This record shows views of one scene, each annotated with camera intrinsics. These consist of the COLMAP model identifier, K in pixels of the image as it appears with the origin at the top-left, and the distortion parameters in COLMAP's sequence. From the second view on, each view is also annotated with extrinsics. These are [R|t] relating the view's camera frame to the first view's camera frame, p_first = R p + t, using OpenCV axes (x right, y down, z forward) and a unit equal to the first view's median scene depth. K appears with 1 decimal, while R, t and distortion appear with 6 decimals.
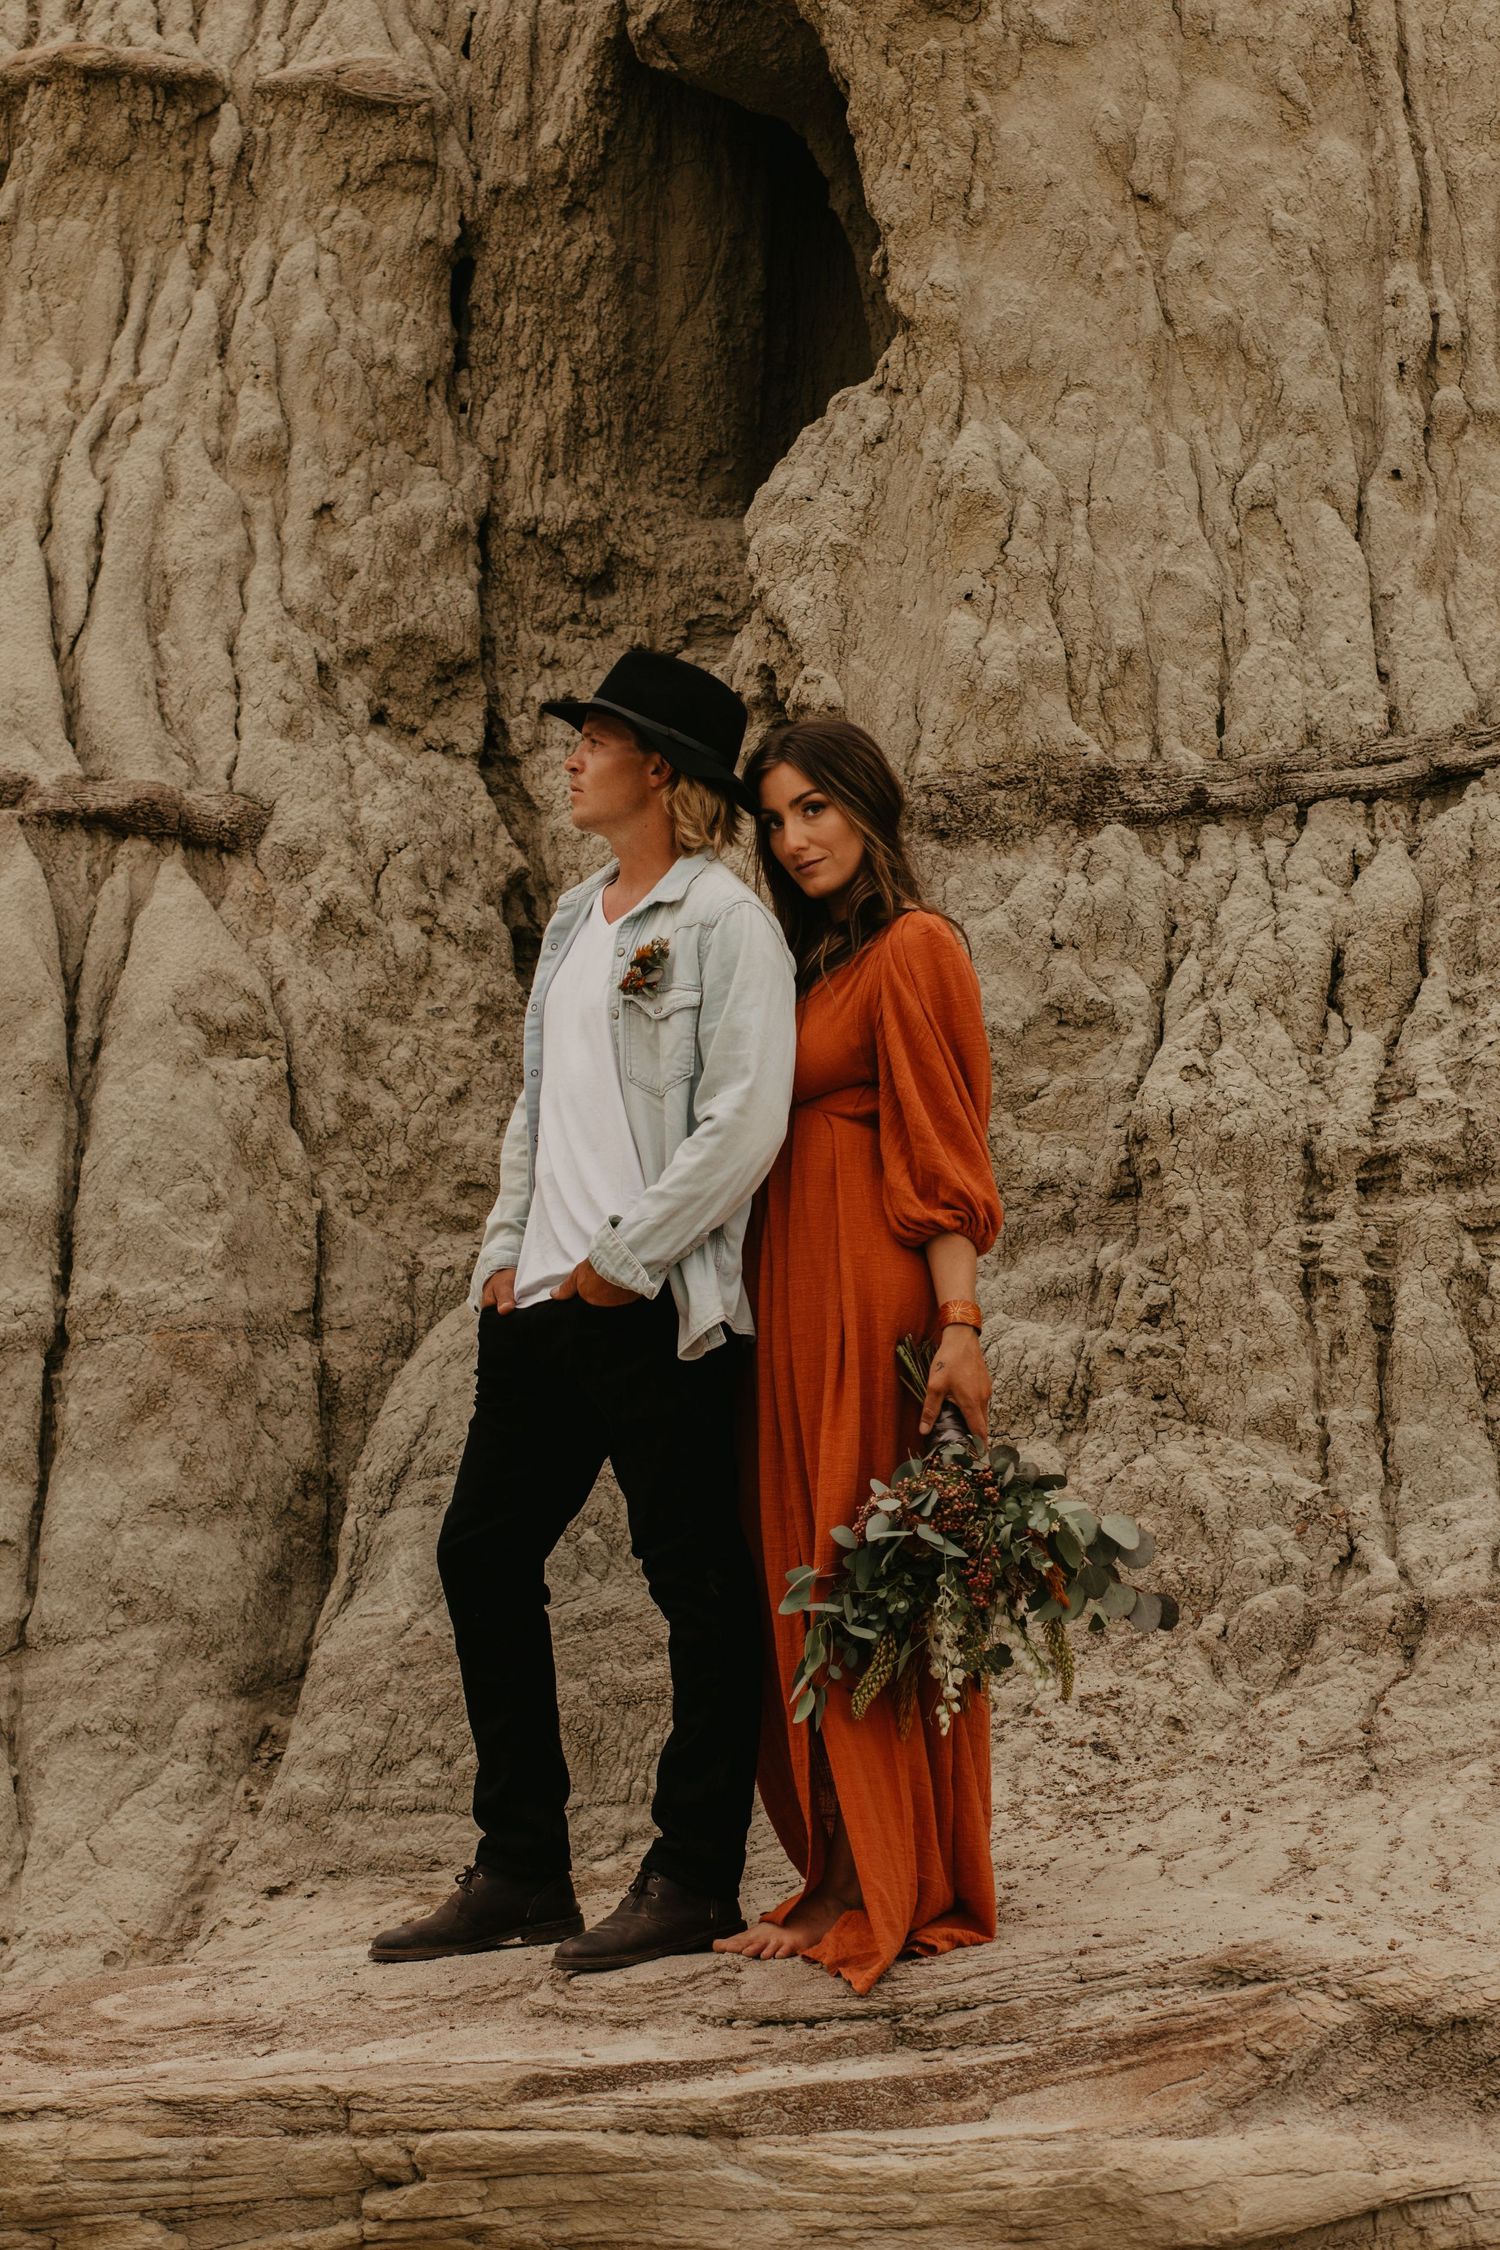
lens RADIAL K [[5935.8, 0, 803.7], [0, 5935.8, 1015.8], [0, 0, 1]] dist [-0.075871, -1.322148]
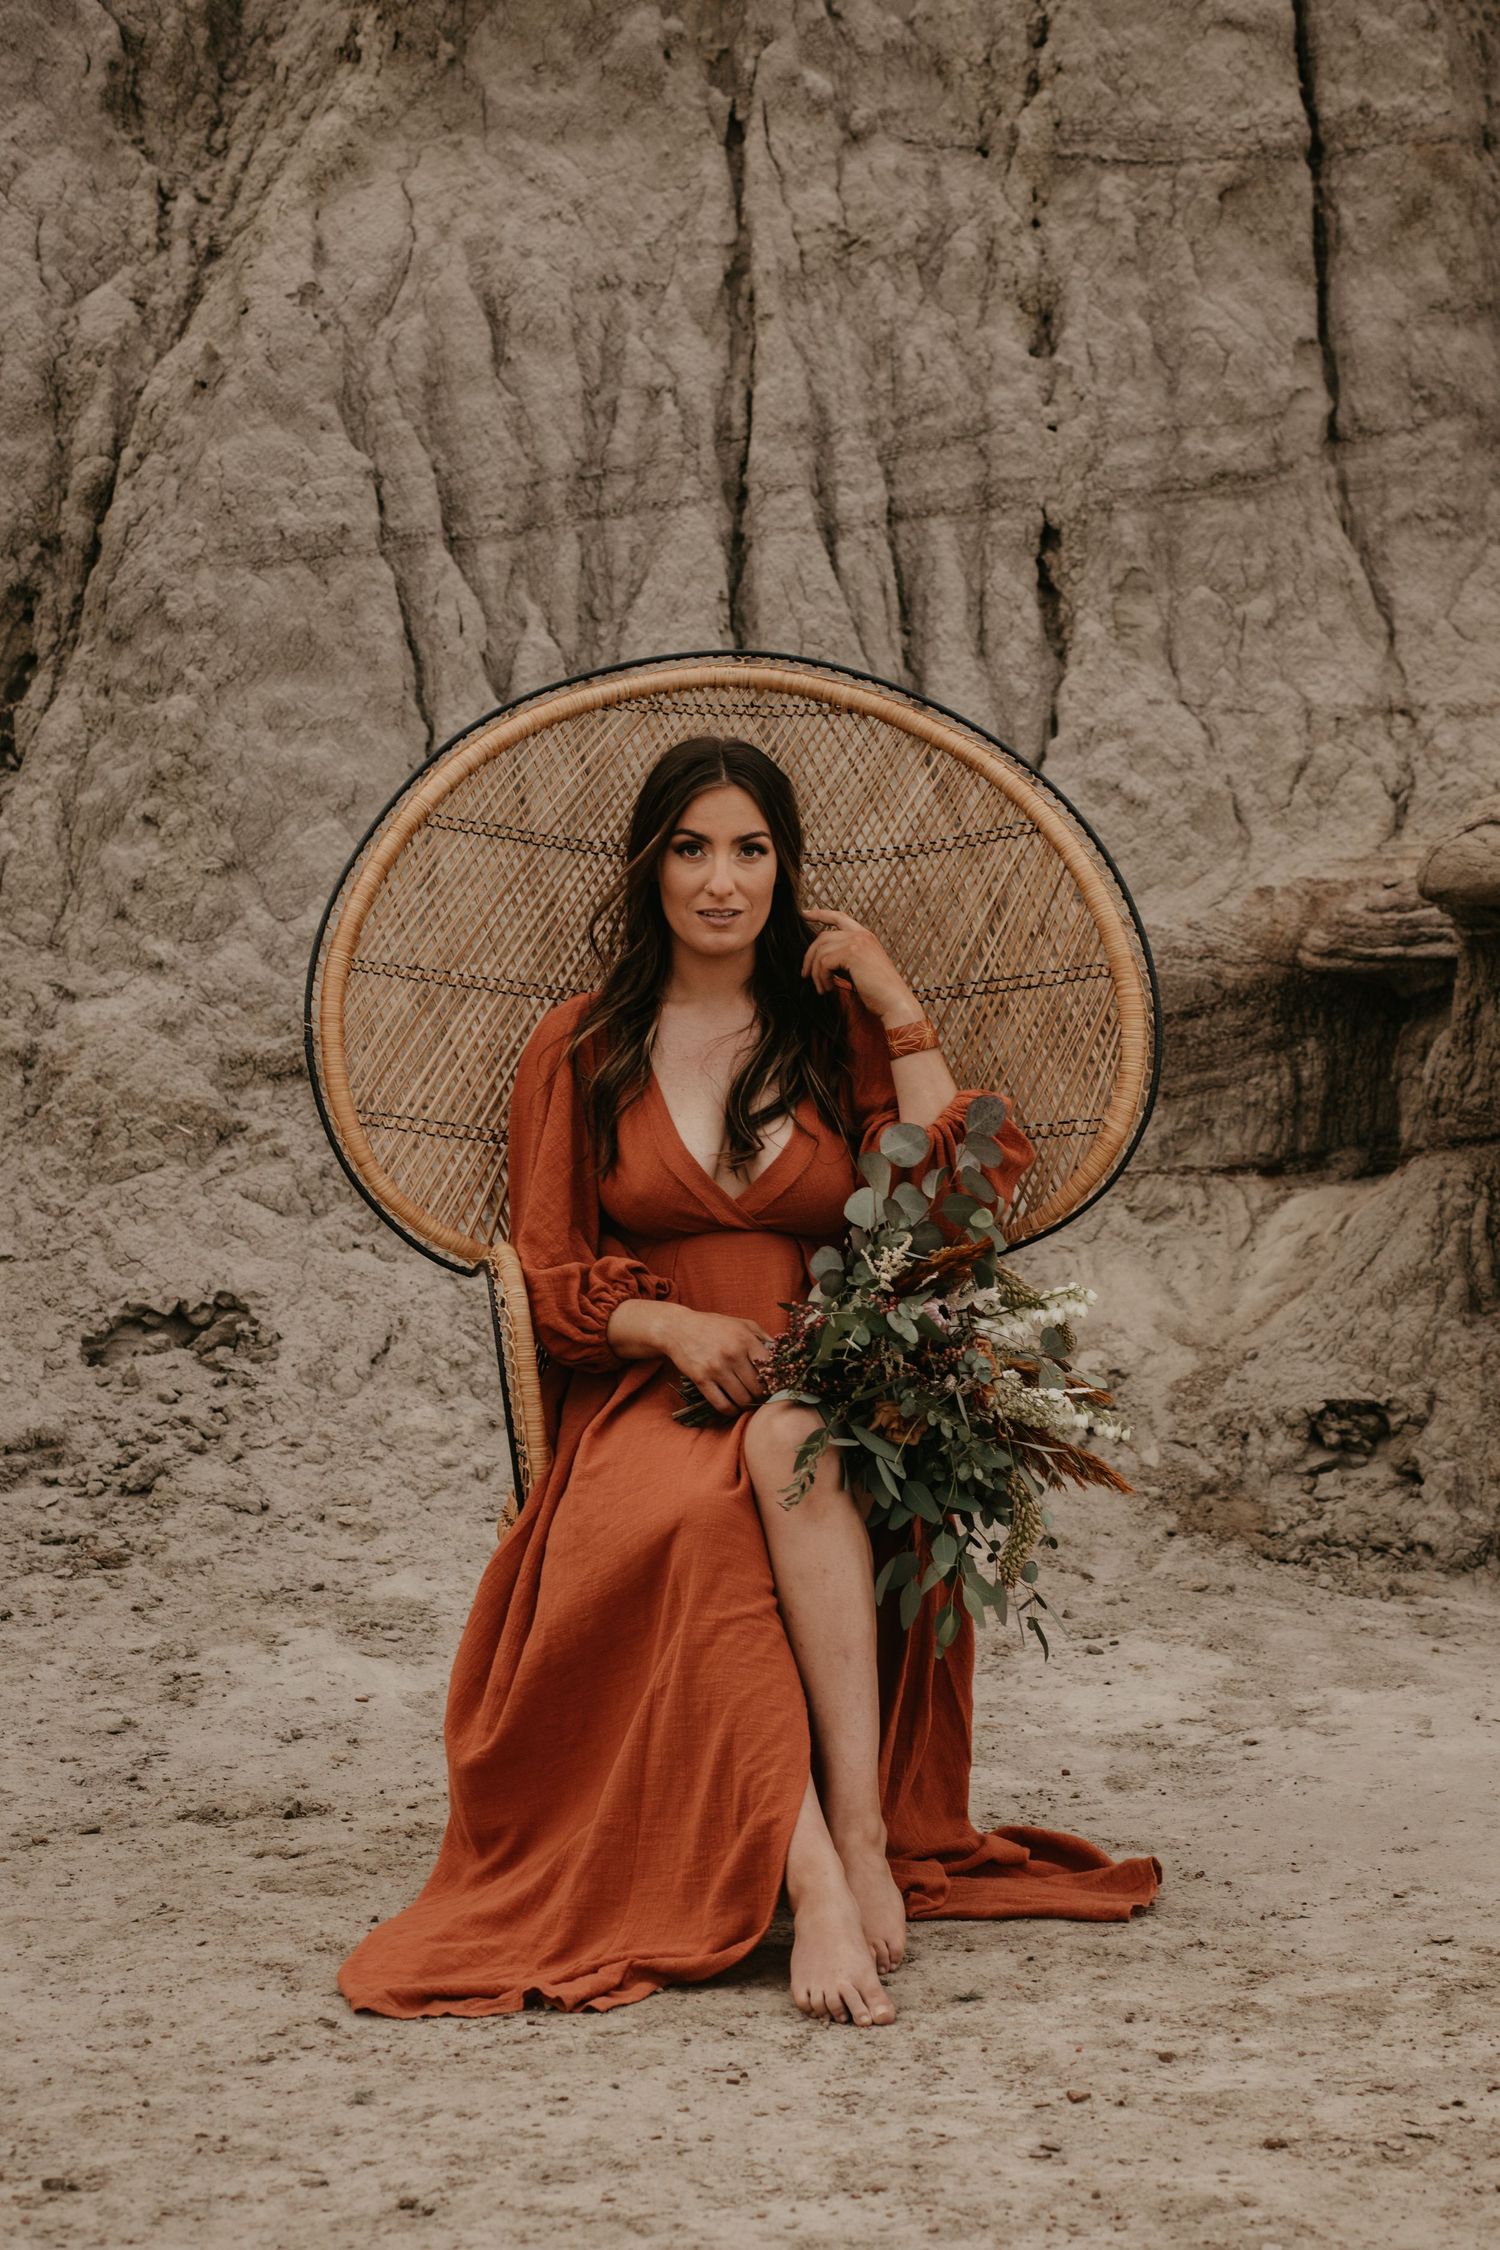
lens RADIAL K [[5903.2, 0, 758.1], [0, 5903.2, 1264.6], [0, 0, 1]] dist [-0.070922, -1.189261]
pose [[0.974494, -0.036489, 0.221425, -0.471657], [-0.016035, 0.972848, 0.230887, 0.008391], [-0.223838, -0.228549, 0.947450, -0.012929]]
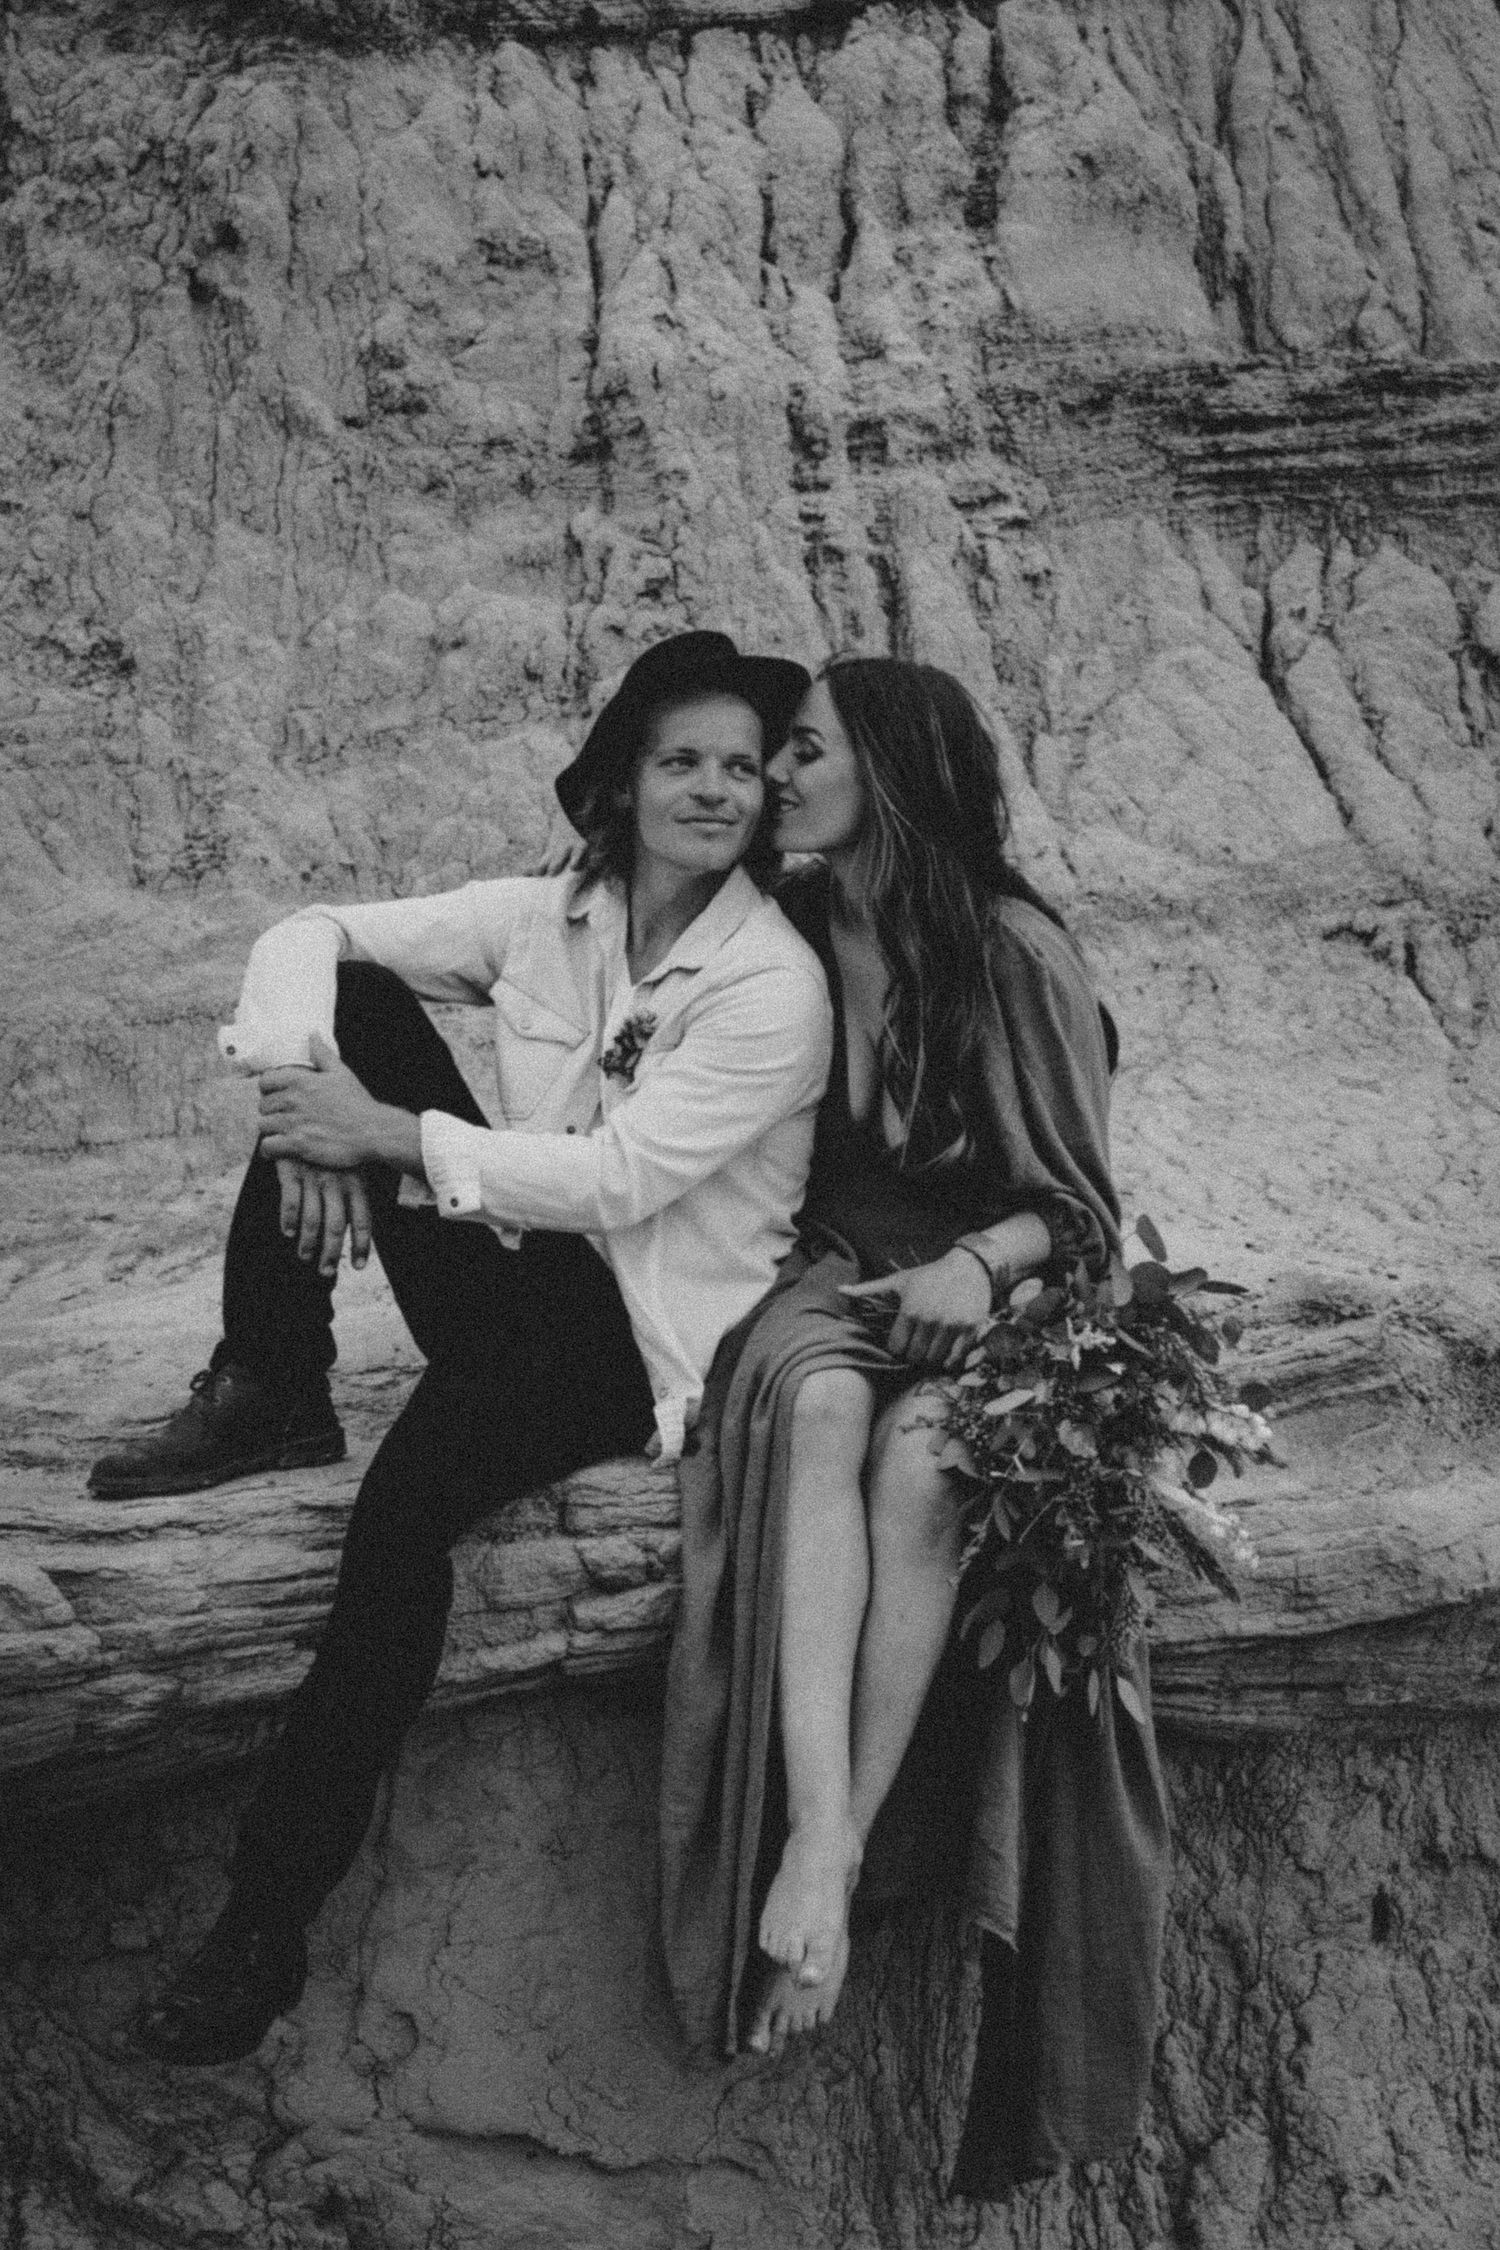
lens RADIAL K [[5987.2, 0, 750.6], [0, 5987.2, 1122.1], [0, 0, 1]] dist [-0.112843, -0.773877]
pose [[0.890415, -0.019226, 0.454743, -0.338880], [-0.044753, 0.990568, 0.129510, 0.011690], [-0.452943, -0.135669, 0.881156, 0.172054]]
